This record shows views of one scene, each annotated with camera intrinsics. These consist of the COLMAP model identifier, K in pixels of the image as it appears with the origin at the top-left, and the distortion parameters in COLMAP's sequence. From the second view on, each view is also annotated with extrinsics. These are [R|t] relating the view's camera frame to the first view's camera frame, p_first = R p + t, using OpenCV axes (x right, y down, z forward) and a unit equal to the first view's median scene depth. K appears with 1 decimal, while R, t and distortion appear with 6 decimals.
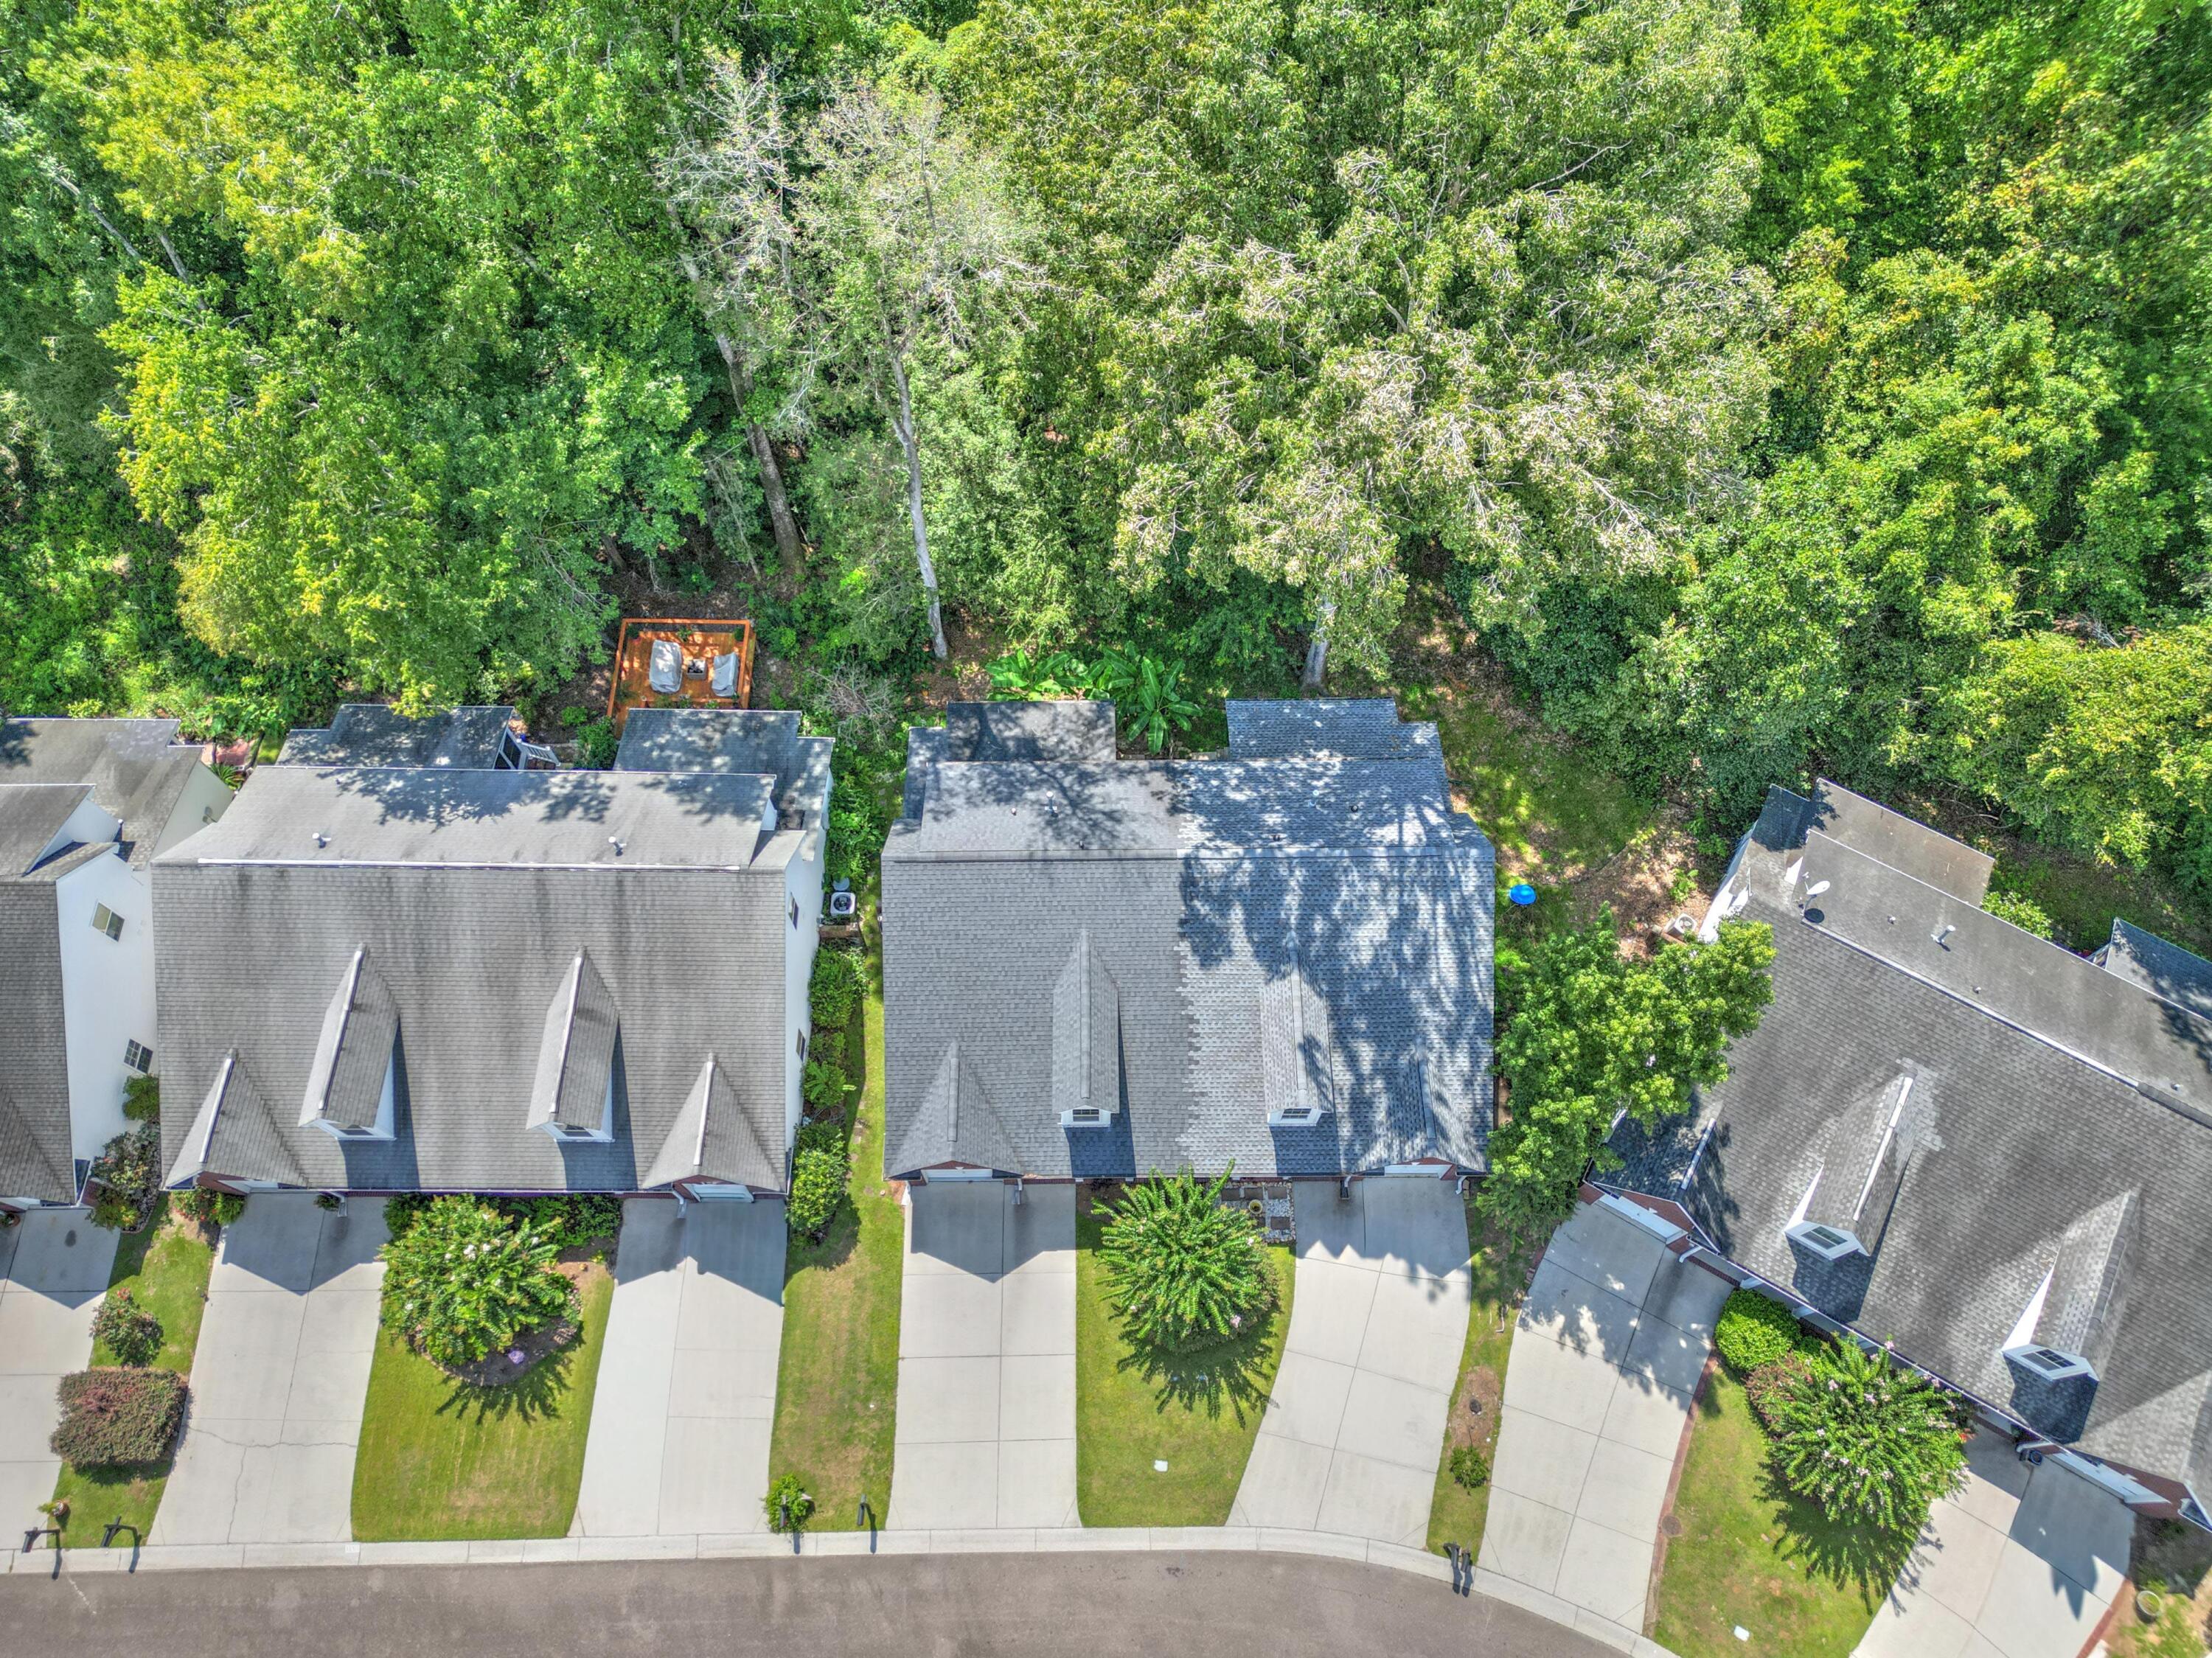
lens RADIAL K [[1535.7, 0, 1106.0], [0, 1535.7, 829.0], [0, 0, 1]] dist [0.082388, -0.083990]
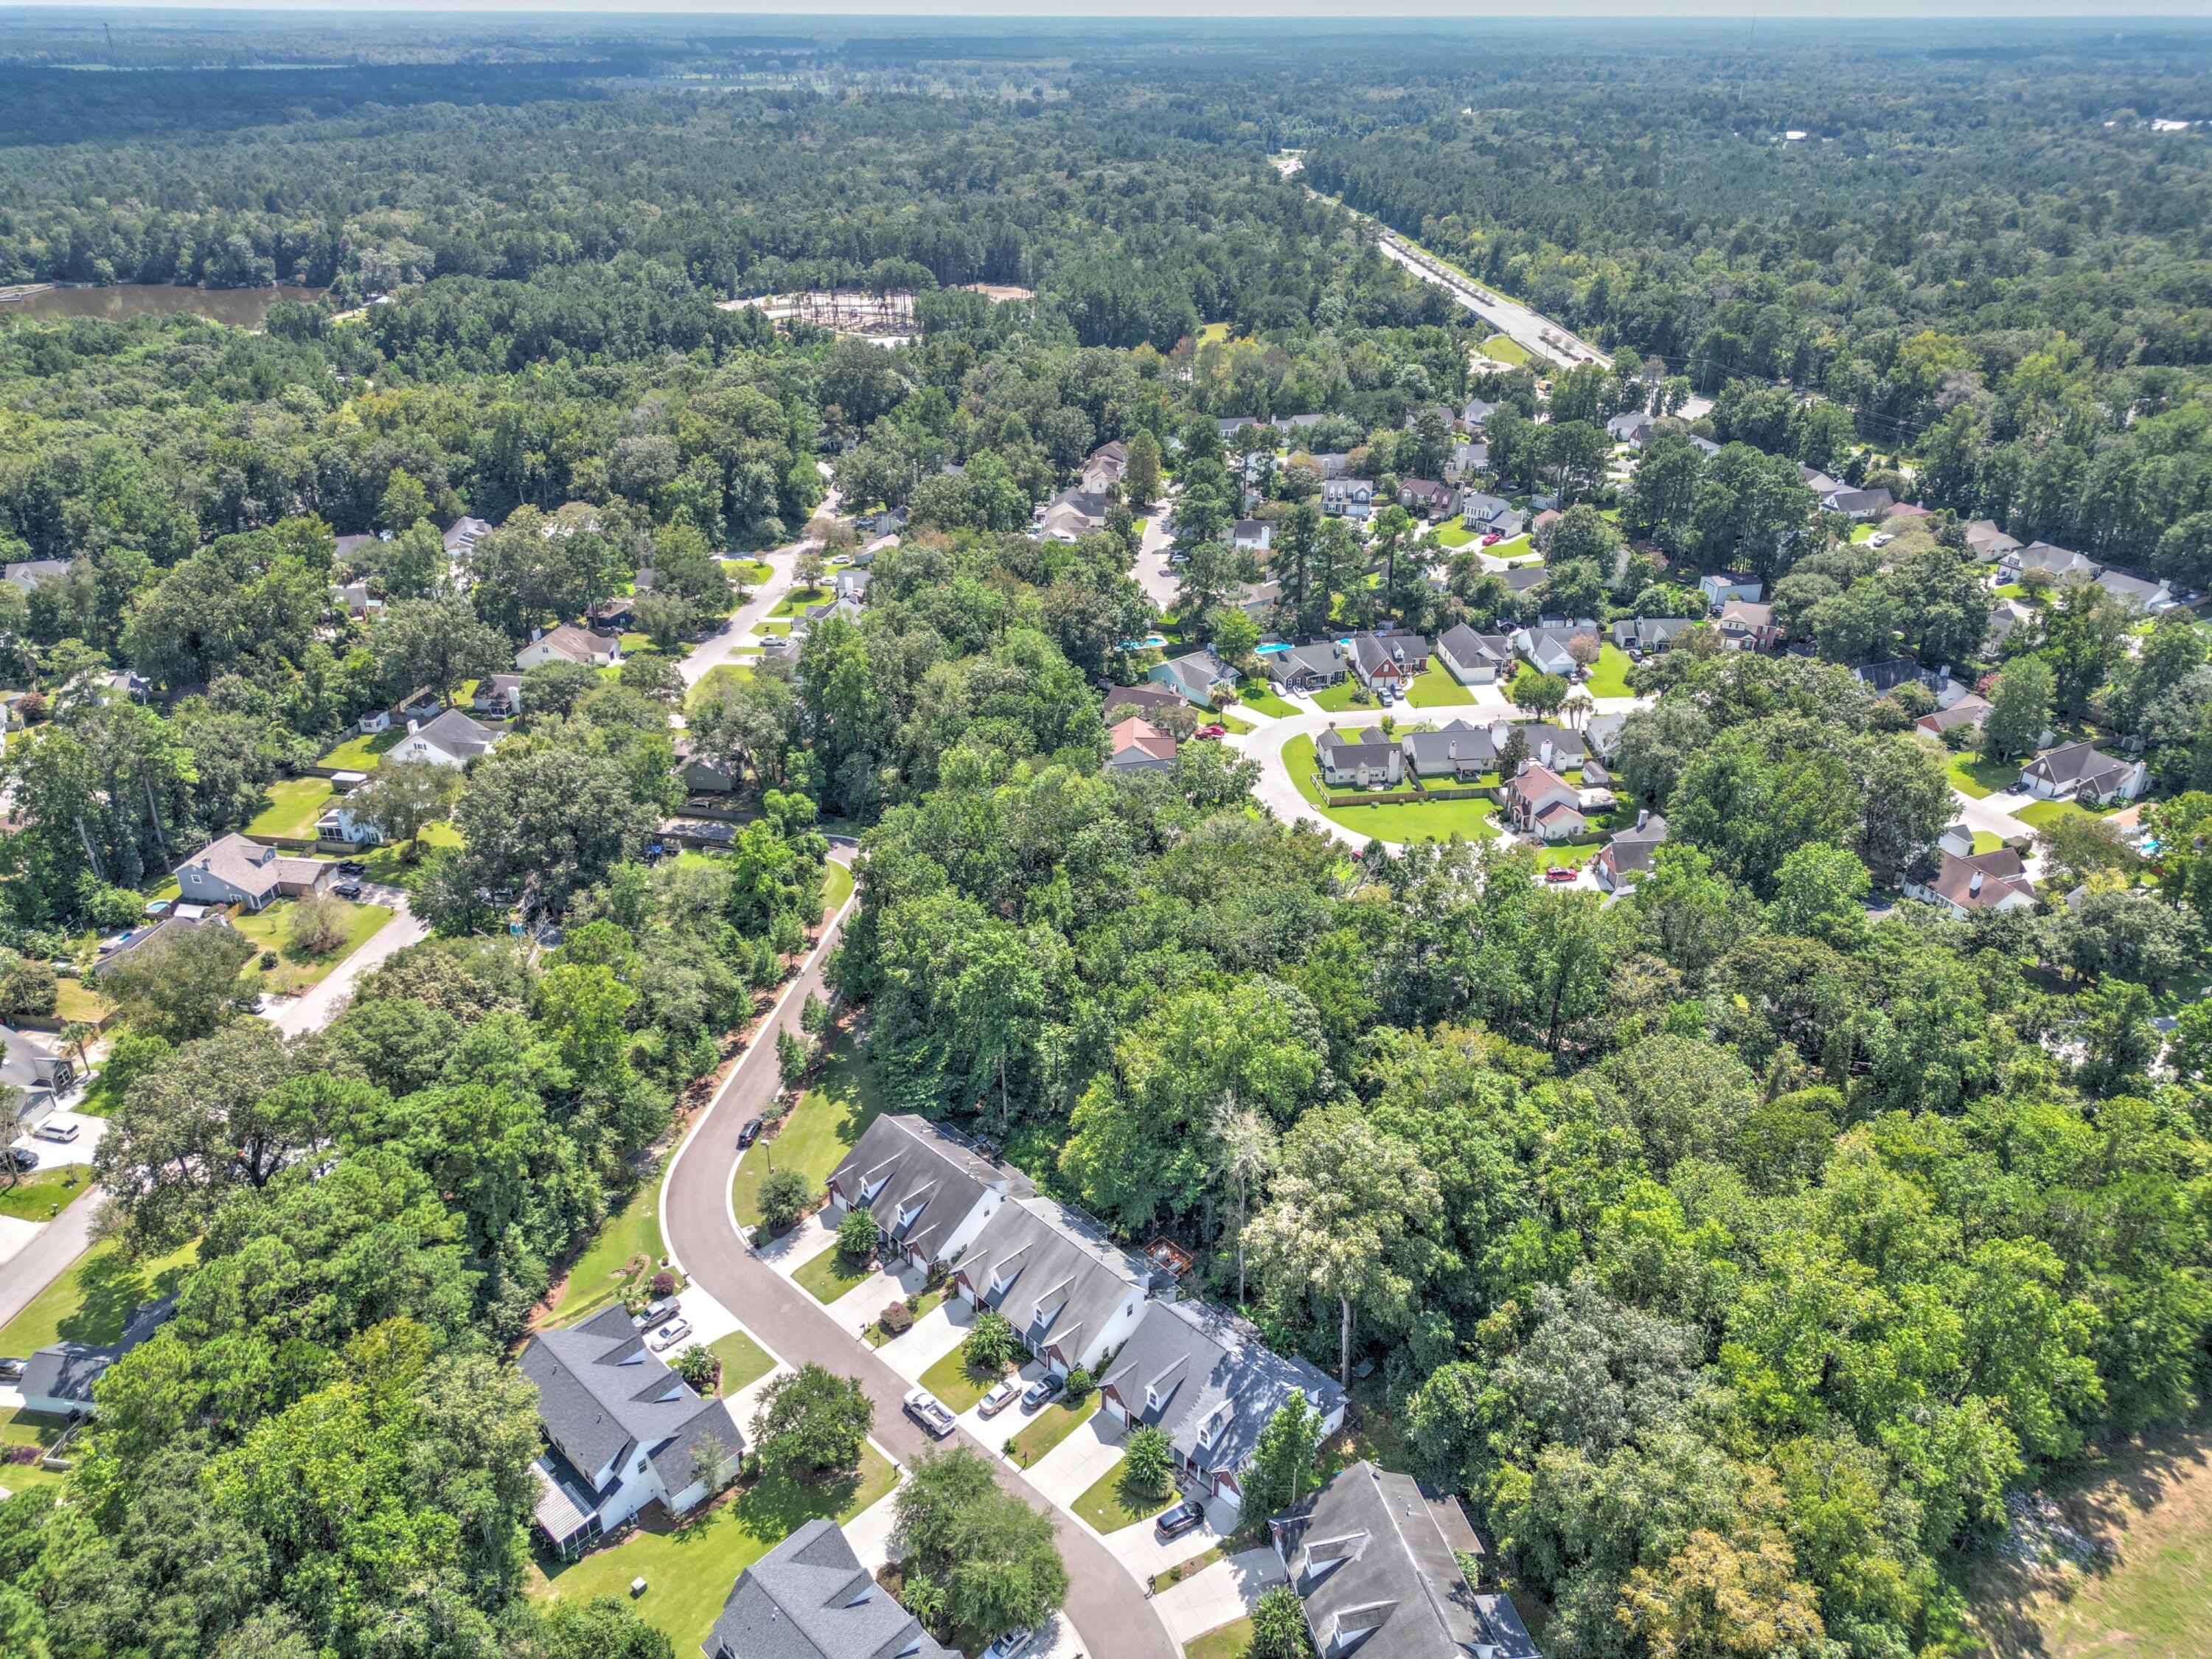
lens RADIAL K [[1513.2, 0, 1104.2], [0, 1513.2, 834.1], [0, 0, 1]] dist [0.066412, -0.052758]
pose [[0.711669, 0.330781, -0.619766, 1.429796], [-0.627626, 0.695717, -0.349377, 0.521433], [0.315614, 0.637622, 0.702727, -1.906680]]
